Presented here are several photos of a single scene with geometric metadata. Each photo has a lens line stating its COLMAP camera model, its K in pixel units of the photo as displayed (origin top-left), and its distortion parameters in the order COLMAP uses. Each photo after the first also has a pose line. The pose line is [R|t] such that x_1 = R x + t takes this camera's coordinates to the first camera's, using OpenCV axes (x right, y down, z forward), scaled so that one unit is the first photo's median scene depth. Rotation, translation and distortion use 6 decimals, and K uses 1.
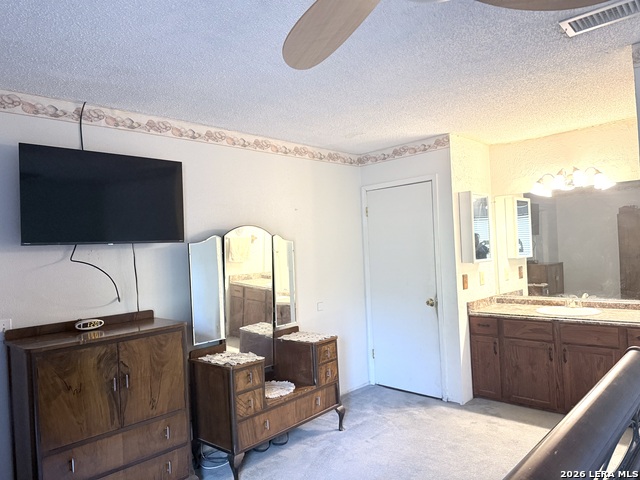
lens RADIAL K [[443.5, 0, 320.0], [0, 443.5, 240.0], [0, 0, 1]] dist [0.059781, -0.072825]
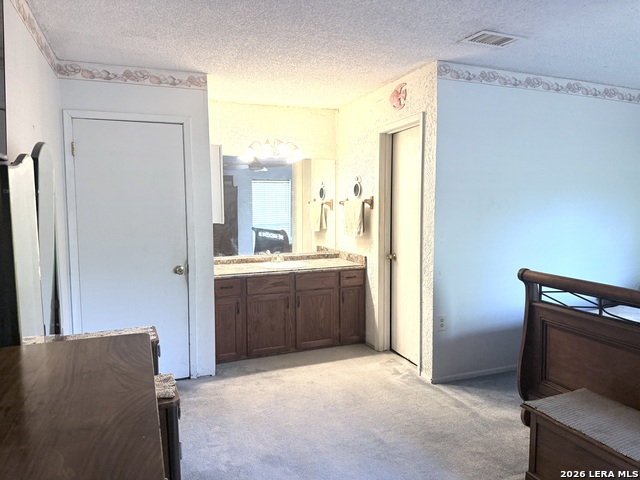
lens RADIAL K [[443.5, 0, 320.0], [0, 443.5, 240.0], [0, 0, 1]] dist [0.059781, -0.072825]
pose [[0.409470, -0.030352, 0.911819, -0.435866], [-0.028842, 0.998516, 0.046190, 0.038504], [-0.911868, -0.045212, 0.407987, 0.437823]]
